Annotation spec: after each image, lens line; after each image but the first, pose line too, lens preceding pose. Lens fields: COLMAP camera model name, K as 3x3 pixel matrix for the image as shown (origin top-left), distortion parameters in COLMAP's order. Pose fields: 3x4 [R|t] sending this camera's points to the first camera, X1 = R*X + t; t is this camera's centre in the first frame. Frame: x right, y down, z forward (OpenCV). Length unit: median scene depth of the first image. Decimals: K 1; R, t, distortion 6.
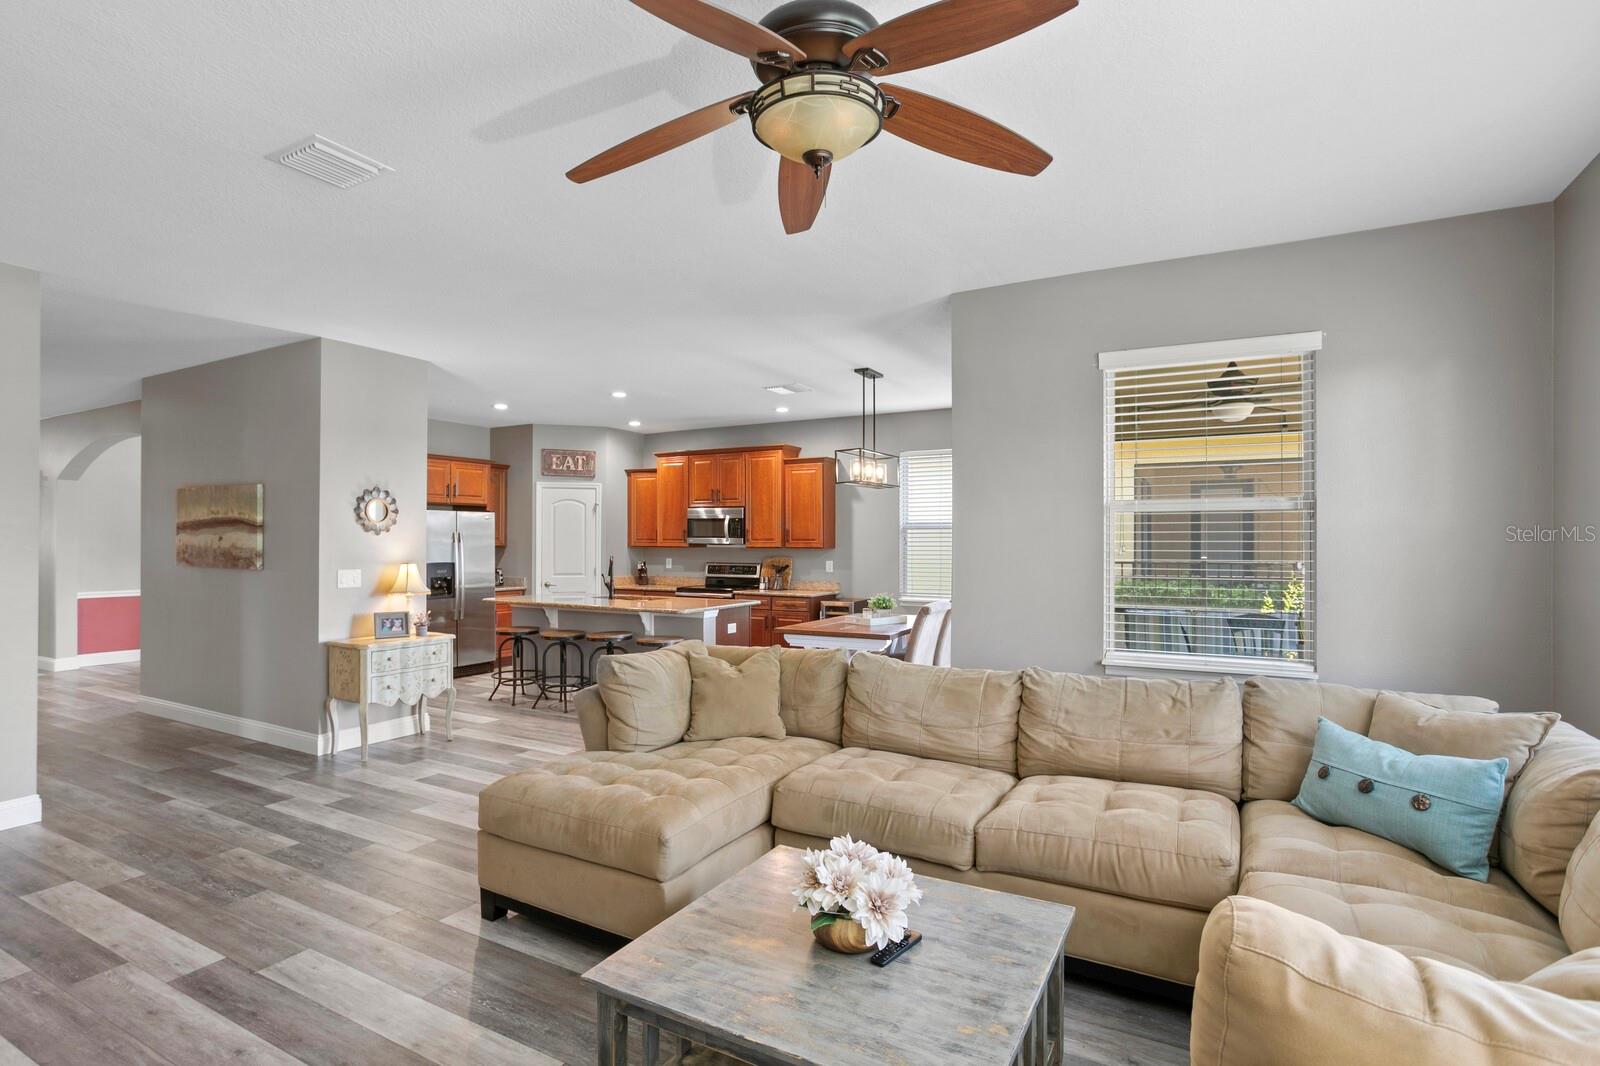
lens RADIAL K [[799.2, 0, 776.9], [0, 799.2, 538.9], [0, 0, 1]] dist [-0.037030, 0.017651]
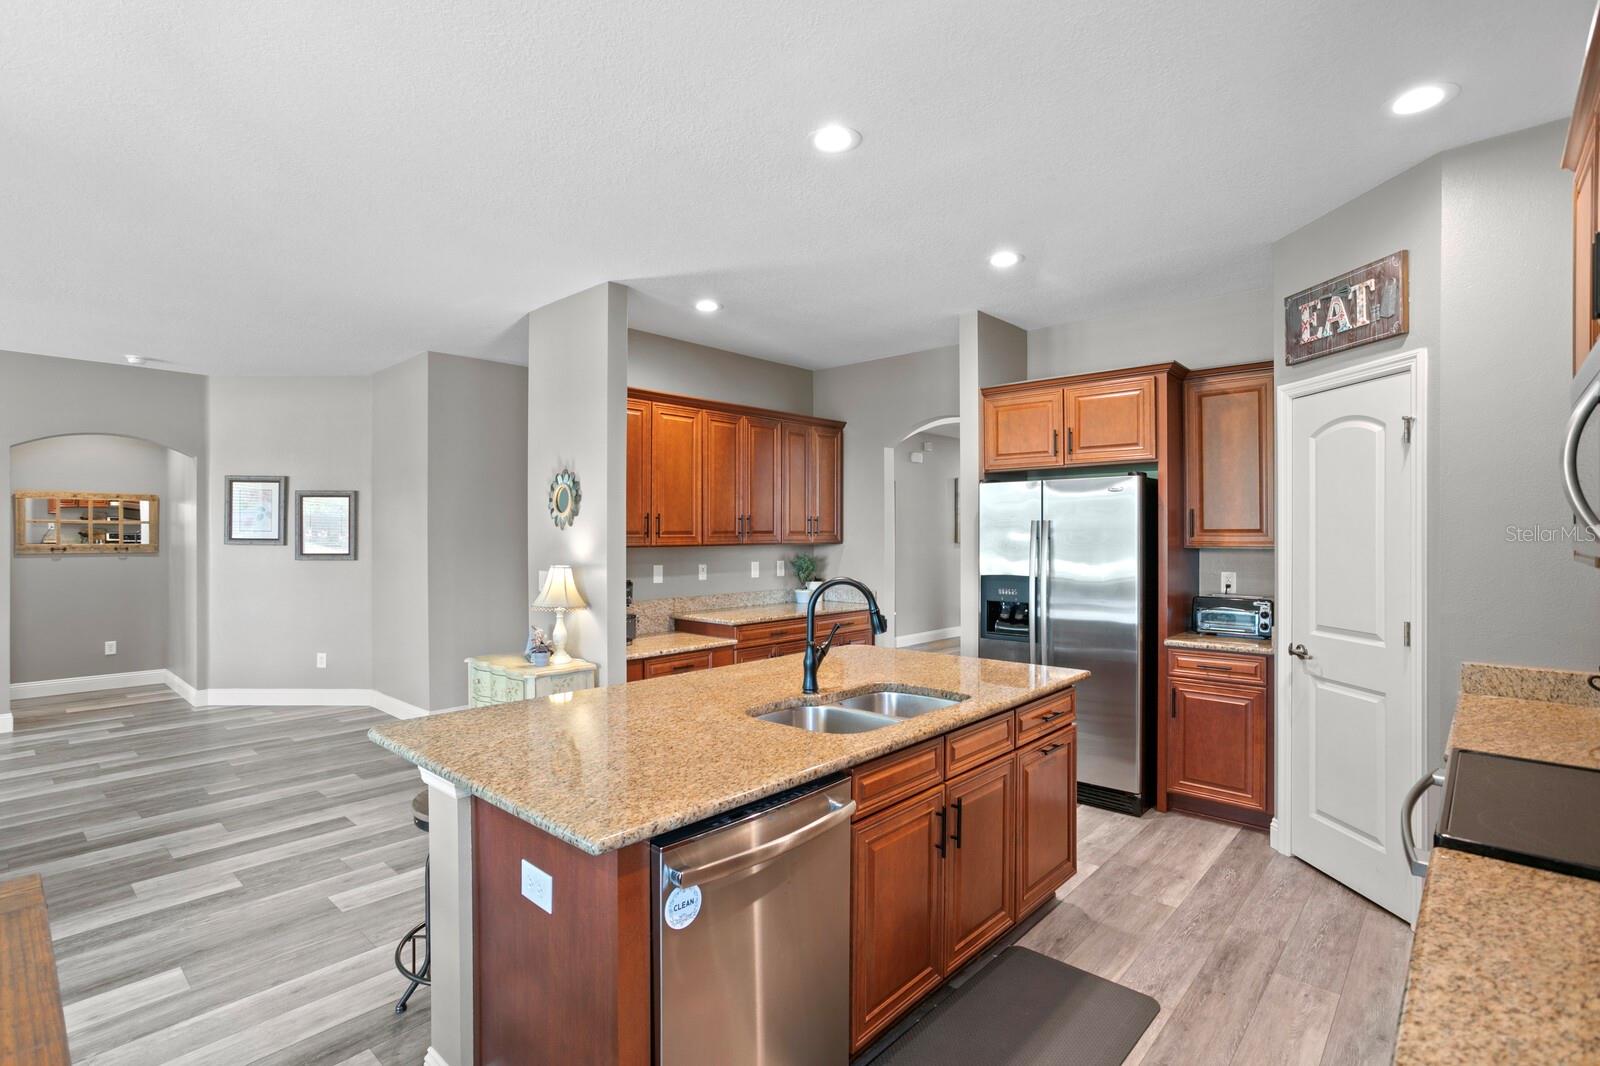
lens RADIAL K [[763.4, 0, 783.4], [0, 763.4, 535.5], [0, 0, 1]] dist [-0.019145, 0.001598]
pose [[-0.228942, -0.001224, -0.973439, 0.121730], [0.002292, 0.999996, -0.001797, 0.002072], [0.973437, -0.002642, -0.228938, 0.877128]]
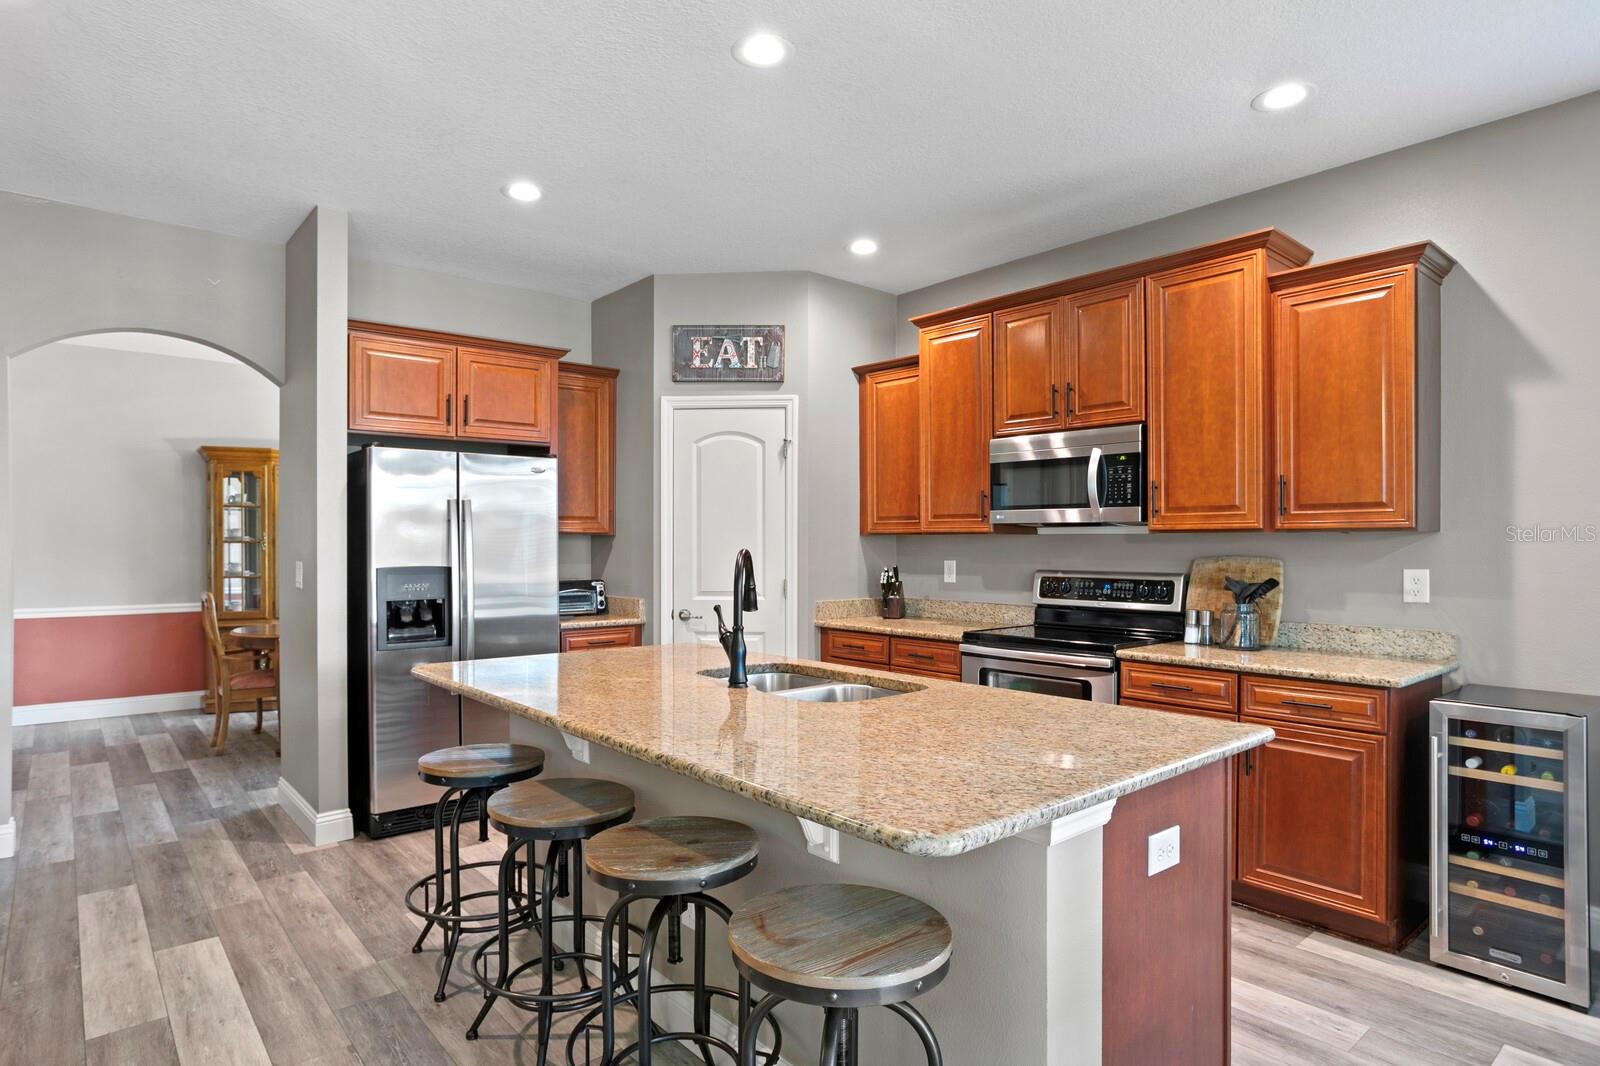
lens RADIAL K [[869.8, 0, 786.5], [0, 869.8, 551.0], [0, 0, 1]] dist [-0.029309, 0.003937]
pose [[0.937726, -0.000199, -0.347377, -0.056855], [0.004541, 0.999921, 0.011684, 0.014268], [0.347347, -0.012534, 0.937653, 0.562846]]
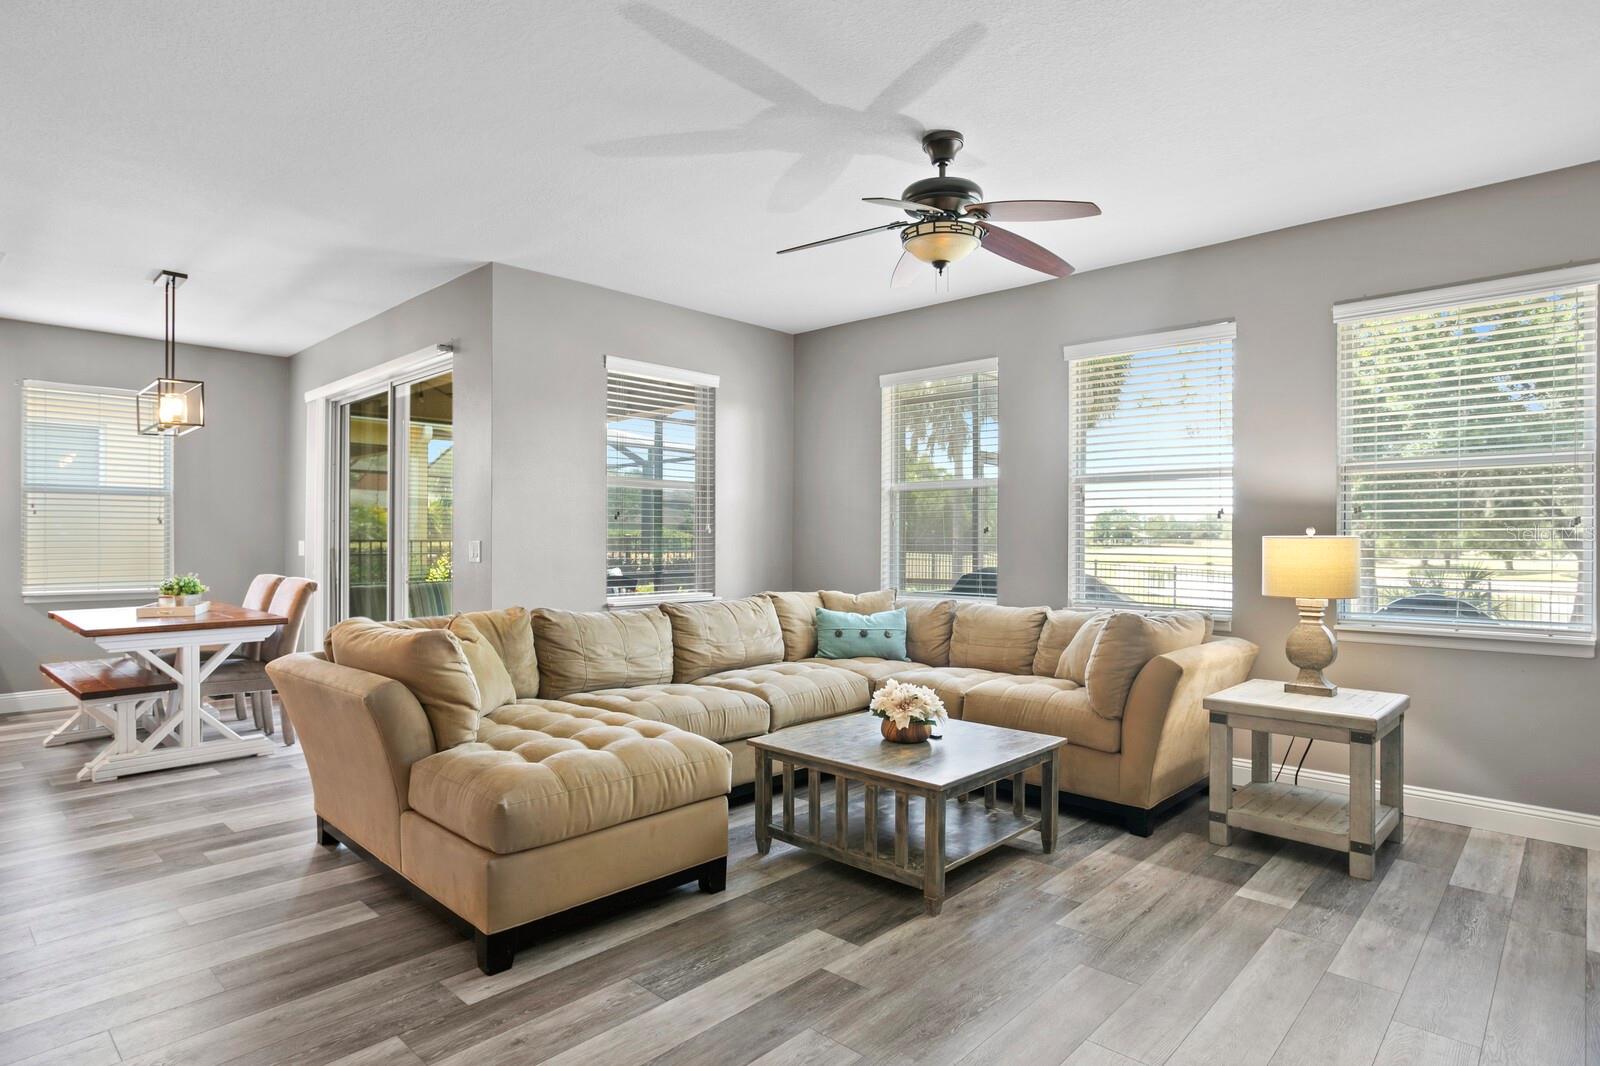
lens RADIAL K [[869.8, 0, 807.4], [0, 869.8, 527.5], [0, 0, 1]] dist [-0.029309, 0.003937]
pose [[0.226380, 0.012435, 0.973960, -0.371365], [-0.005233, 0.999920, -0.011550, 0.021774], [-0.974025, -0.002482, 0.226427, 0.177625]]
